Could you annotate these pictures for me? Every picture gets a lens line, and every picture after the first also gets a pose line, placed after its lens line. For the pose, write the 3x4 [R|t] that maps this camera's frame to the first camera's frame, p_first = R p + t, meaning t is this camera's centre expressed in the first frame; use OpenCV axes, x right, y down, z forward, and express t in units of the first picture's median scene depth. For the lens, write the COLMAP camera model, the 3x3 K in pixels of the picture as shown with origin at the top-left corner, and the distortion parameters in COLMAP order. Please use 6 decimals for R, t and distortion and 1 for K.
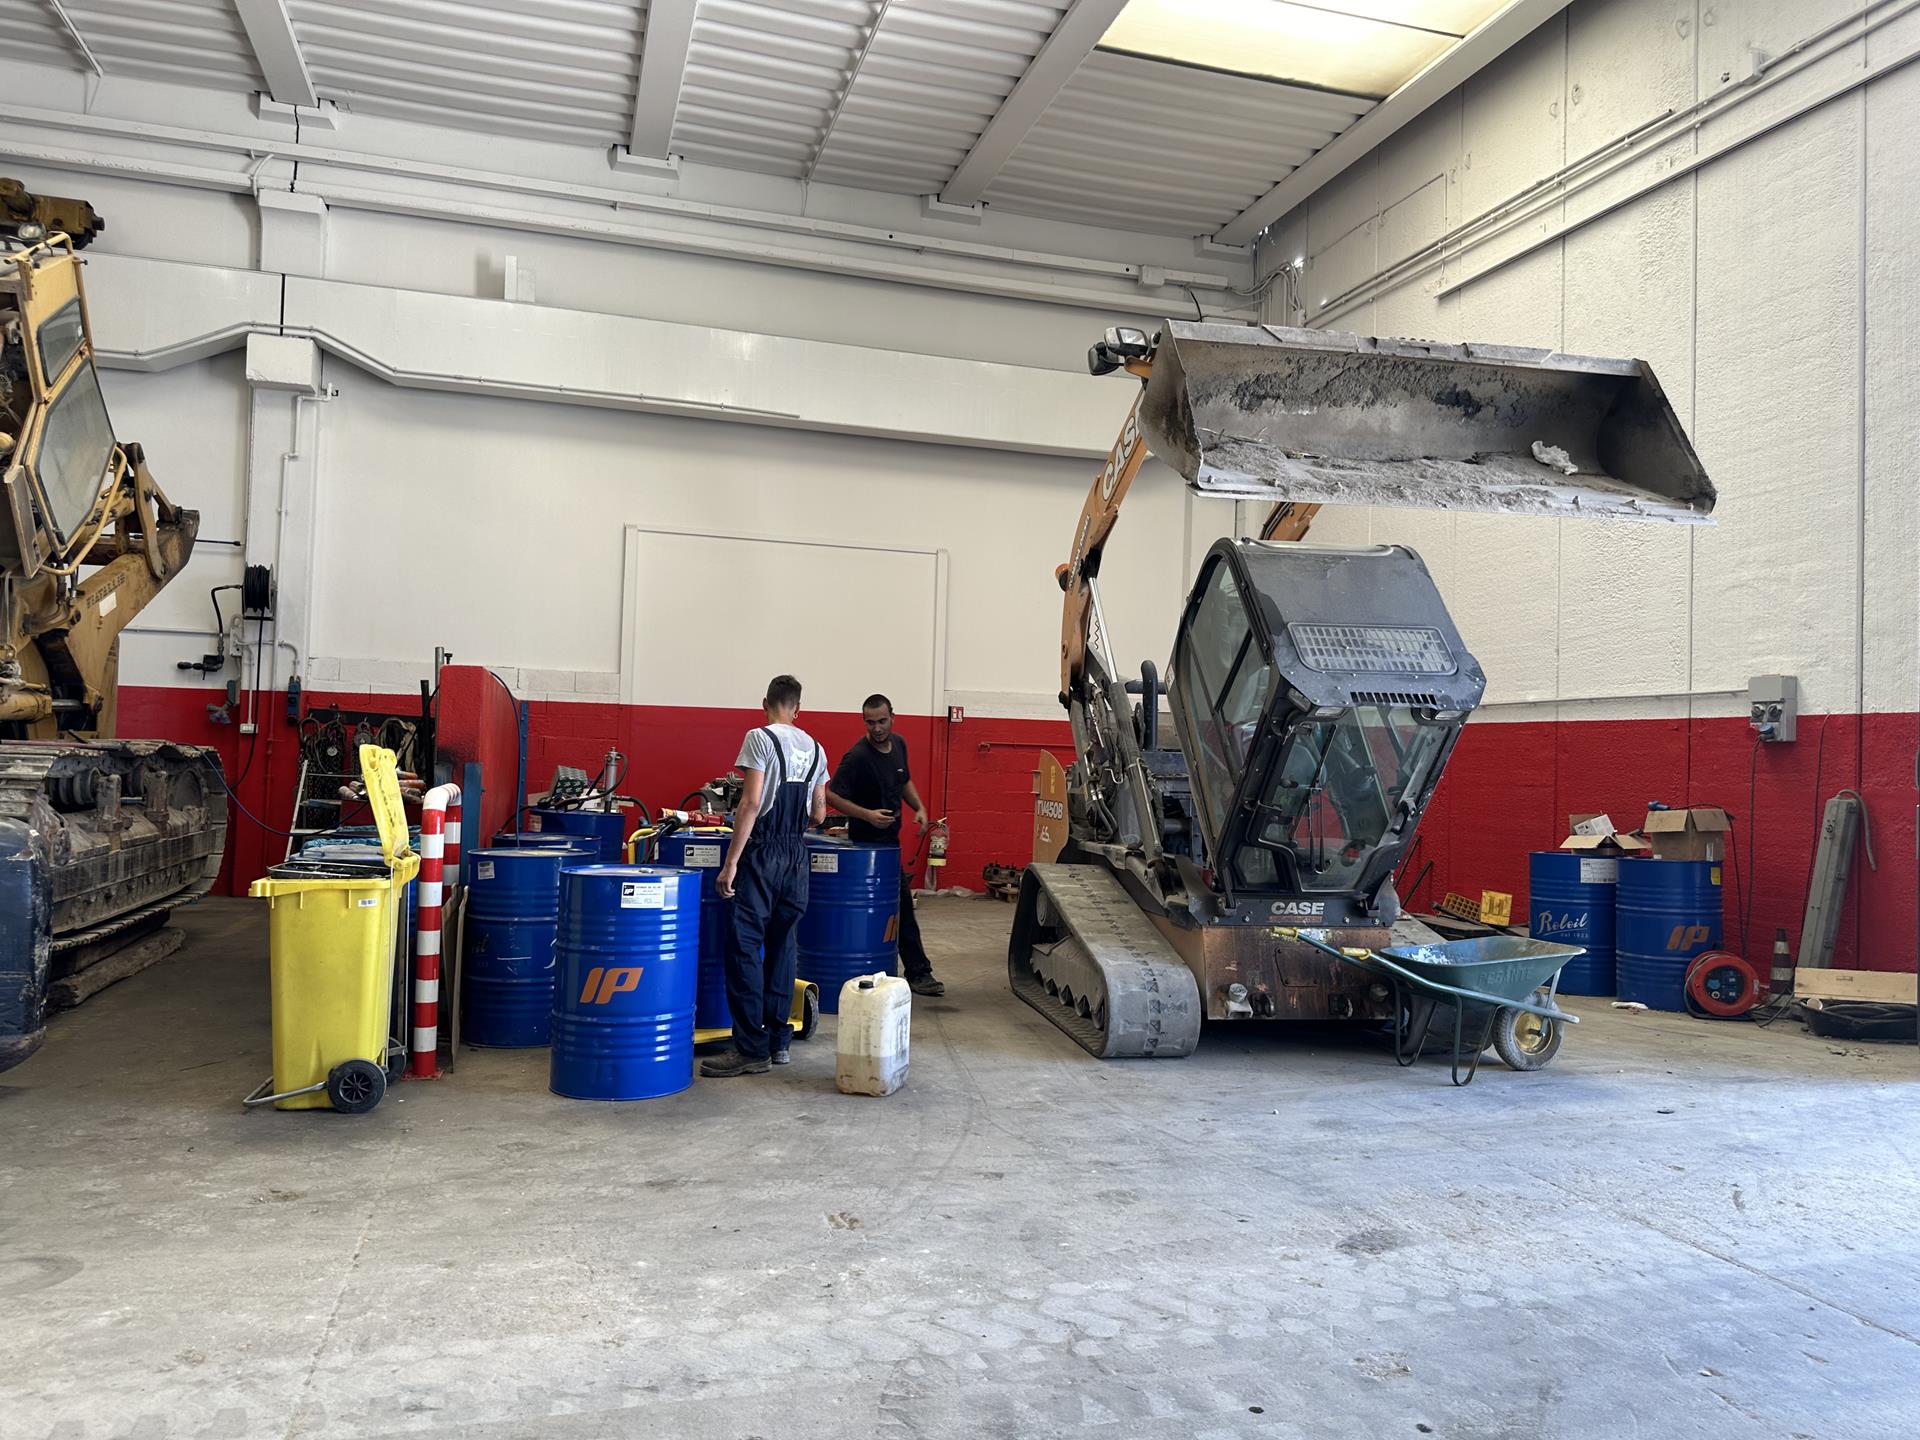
lens RADIAL K [[1365.9, 0, 953.3], [0, 1365.9, 719.0], [0, 0, 1]] dist [0.047426, -0.064803]
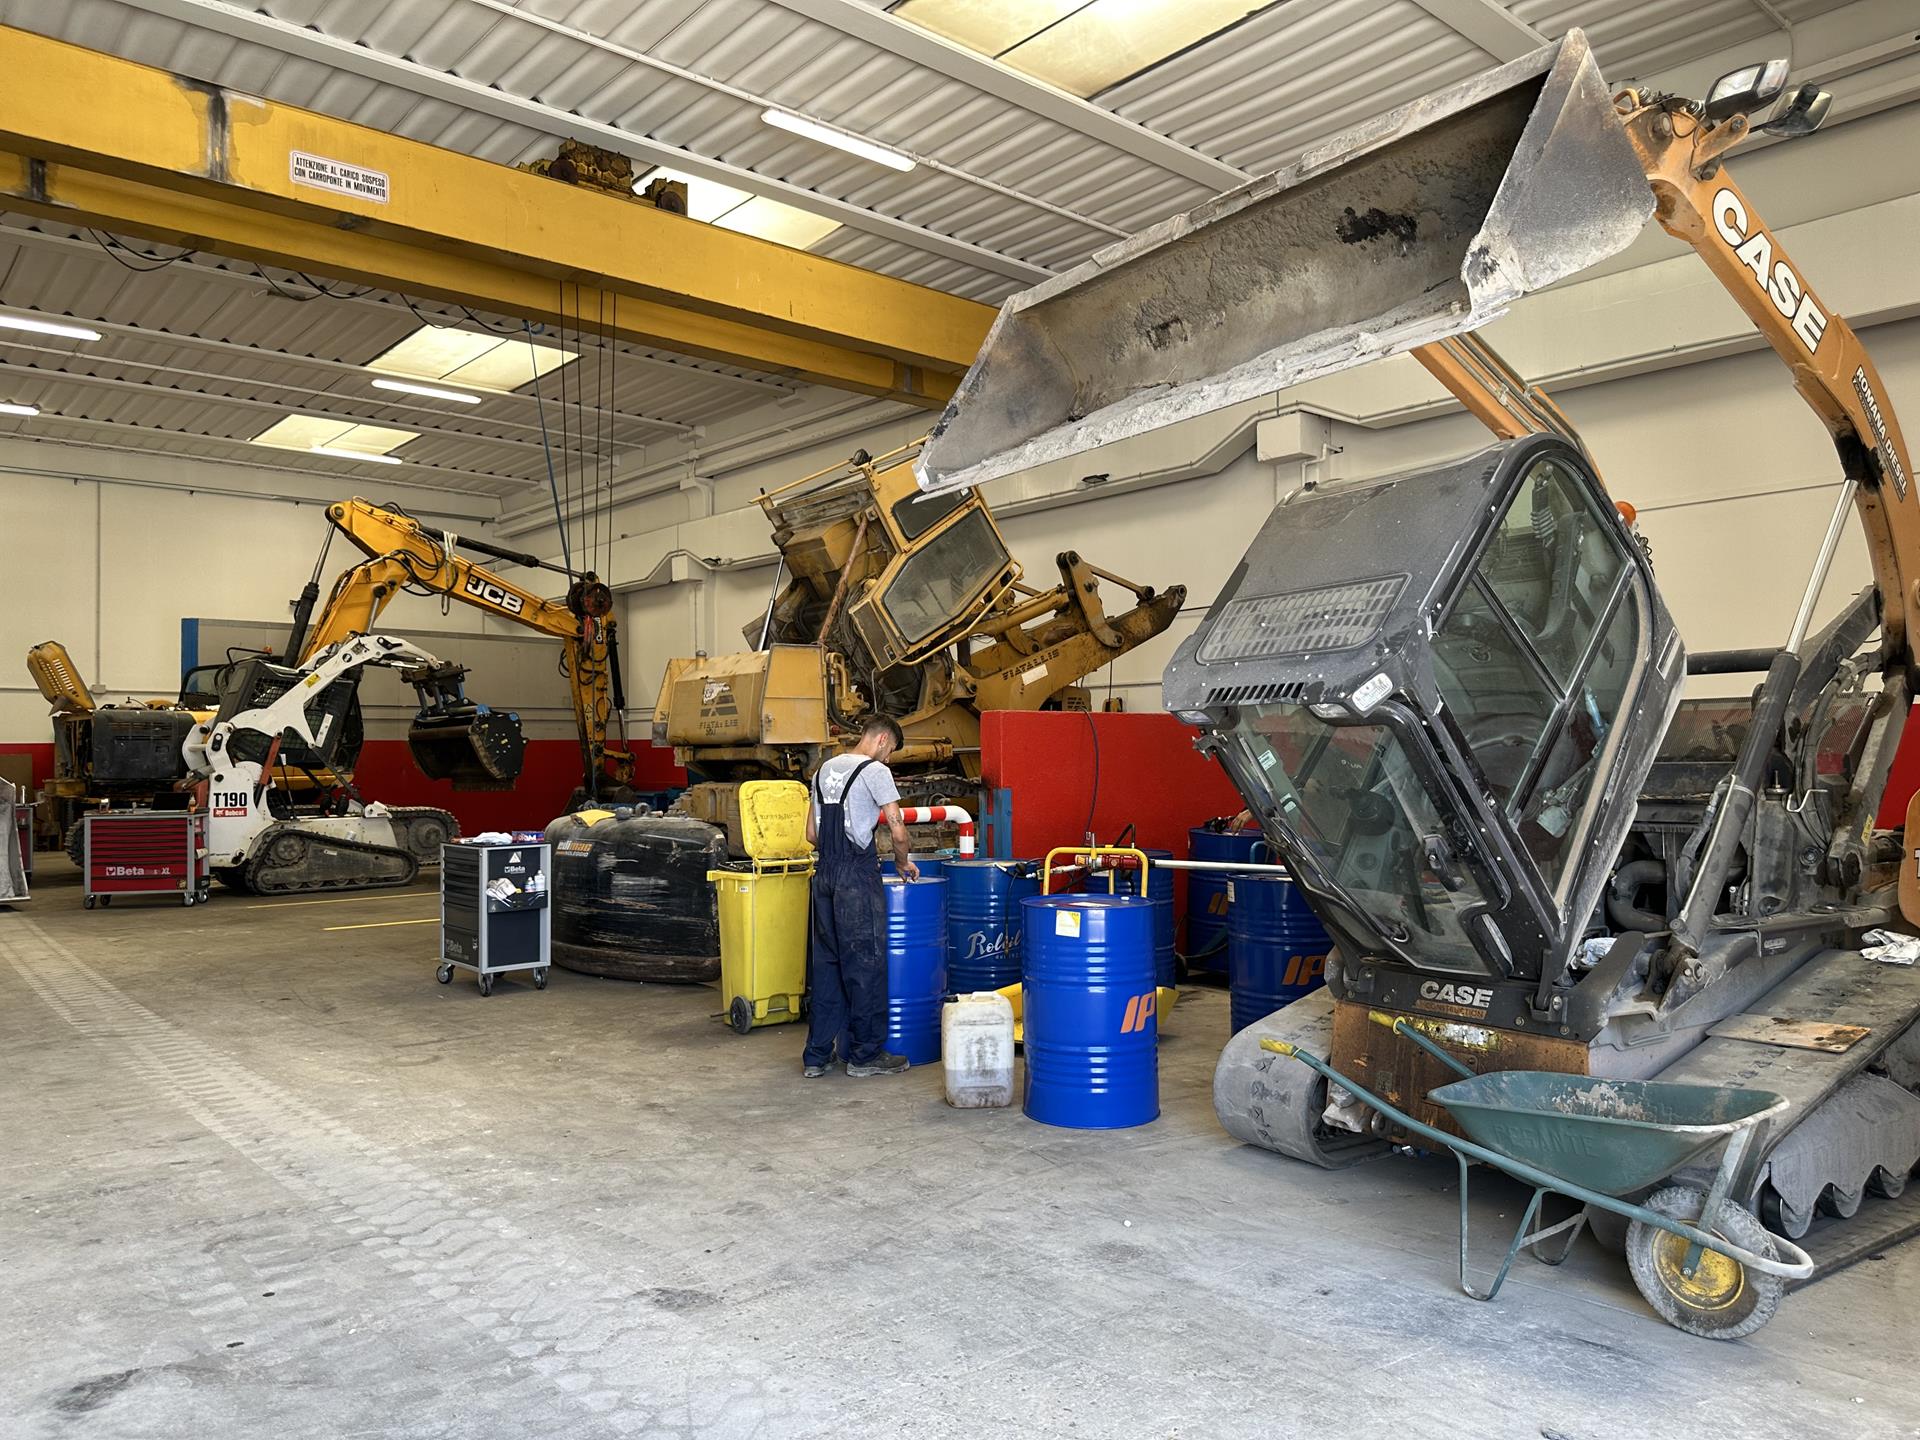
lens RADIAL K [[1365.9, 0, 961.1], [0, 1365.9, 723.3], [0, 0, 1]] dist [0.047426, -0.064803]
pose [[0.409128, -0.052196, -0.910983, 1.323370], [0.043206, 0.998351, -0.037797, 0.030040], [0.911454, -0.023896, 0.410708, 0.833560]]
